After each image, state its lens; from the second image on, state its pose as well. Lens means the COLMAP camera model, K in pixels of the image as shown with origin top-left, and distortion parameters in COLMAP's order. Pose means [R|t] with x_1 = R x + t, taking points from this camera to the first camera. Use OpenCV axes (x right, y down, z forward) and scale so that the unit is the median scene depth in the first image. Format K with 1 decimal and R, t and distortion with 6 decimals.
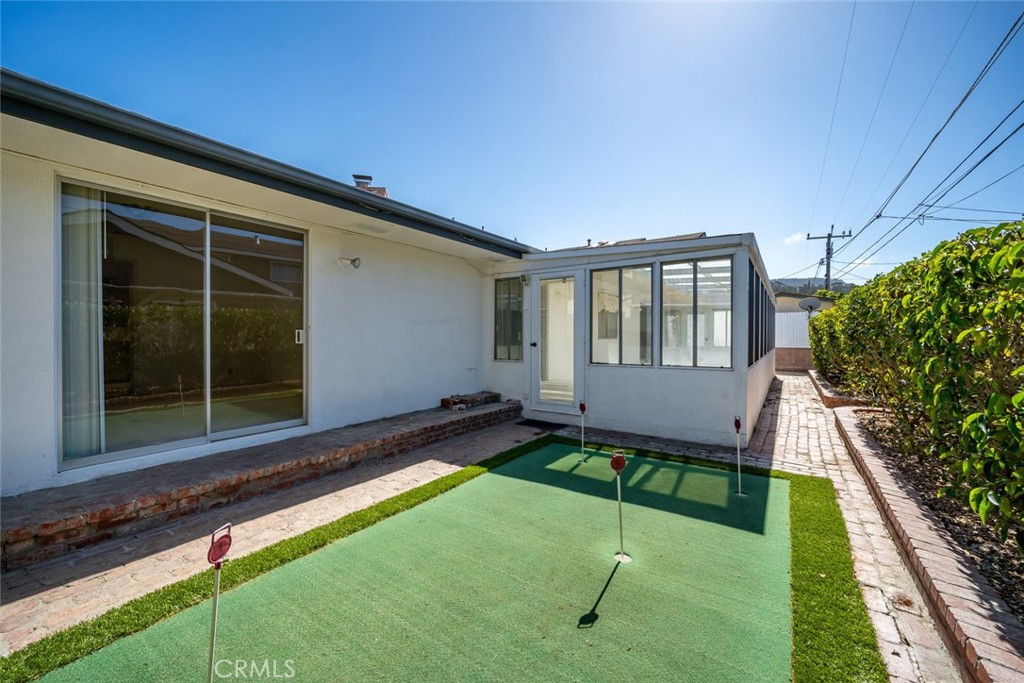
lens RADIAL K [[408.0, 0, 511.7], [0, 408.0, 338.8], [0, 0, 1]] dist [-0.000205, -0.000065]
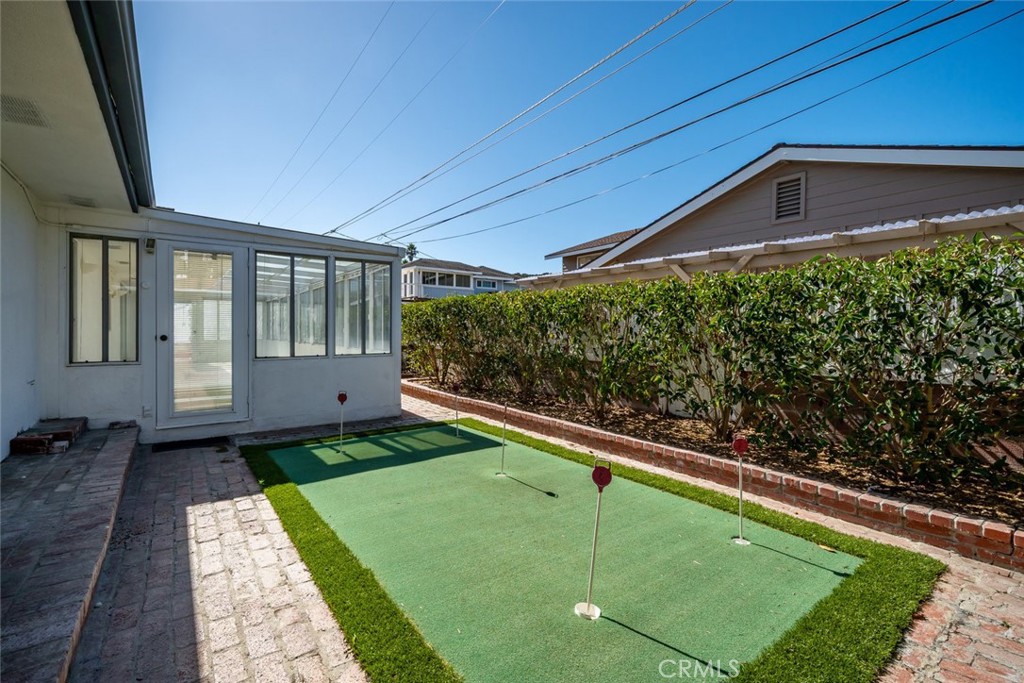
lens RADIAL K [[441.8, 0, 509.6], [0, 441.8, 335.7], [0, 0, 1]] dist [-0.000676, -0.000015]
pose [[0.316547, -0.009827, 0.948526, -0.574723], [0.001450, 0.999950, 0.009876, 0.003933], [-0.948576, -0.001750, 0.316545, 0.209274]]
